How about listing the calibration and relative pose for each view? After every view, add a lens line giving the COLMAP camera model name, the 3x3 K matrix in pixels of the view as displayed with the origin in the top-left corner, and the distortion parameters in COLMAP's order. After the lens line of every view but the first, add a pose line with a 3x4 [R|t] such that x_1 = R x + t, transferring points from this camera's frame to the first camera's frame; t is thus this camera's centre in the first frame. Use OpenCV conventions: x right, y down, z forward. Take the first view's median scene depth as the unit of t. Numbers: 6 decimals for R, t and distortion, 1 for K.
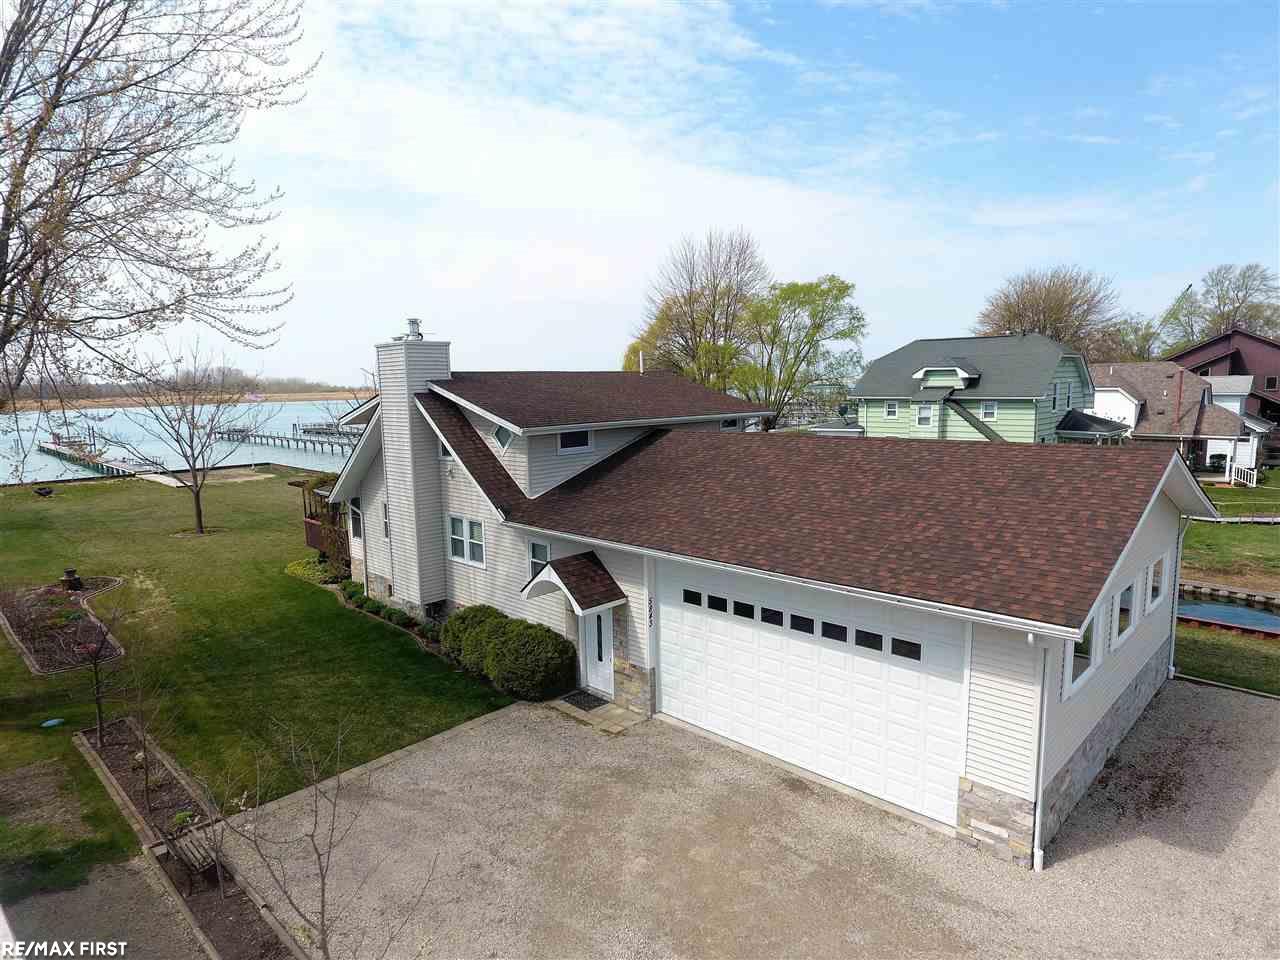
lens RADIAL K [[744.3, 0, 640.0], [0, 744.3, 480.0], [0, 0, 1]] dist [-0.005042, -0.000645]
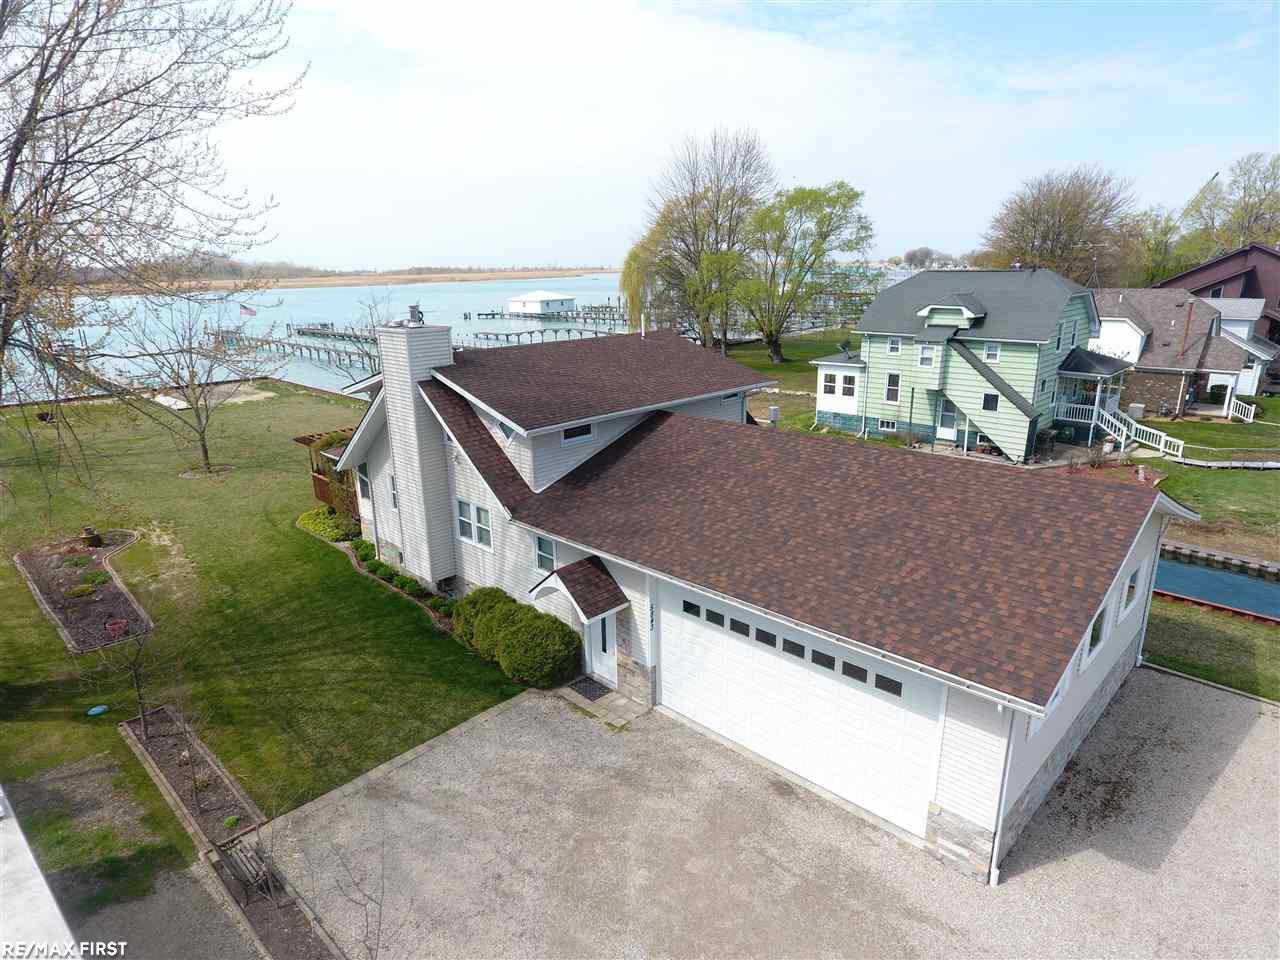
lens RADIAL K [[744.3, 0, 640.0], [0, 744.3, 480.0], [0, 0, 1]] dist [-0.005042, -0.000645]
pose [[0.999997, 0.002084, 0.000841, -0.003881], [-0.002187, 0.988631, 0.150347, -0.168927], [-0.000518, -0.150348, 0.988633, -0.018561]]
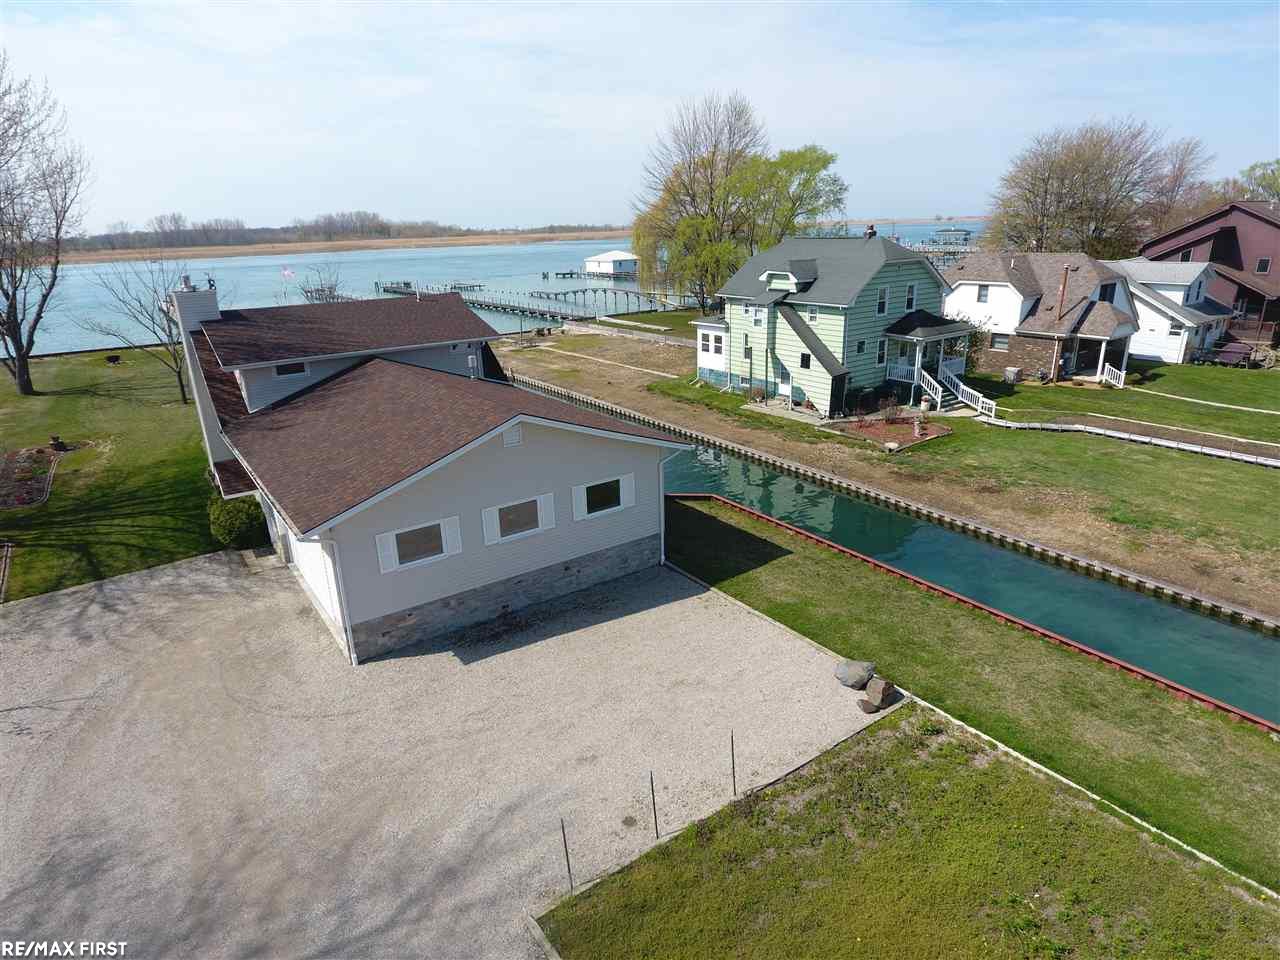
lens RADIAL K [[744.3, 0, 640.0], [0, 744.3, 480.0], [0, 0, 1]] dist [-0.005042, -0.000645]
pose [[0.984526, 0.050341, -0.167854, 0.967686], [-0.015288, 0.978872, 0.203901, -0.174052], [0.174572, -0.198179, 0.964494, -0.314462]]
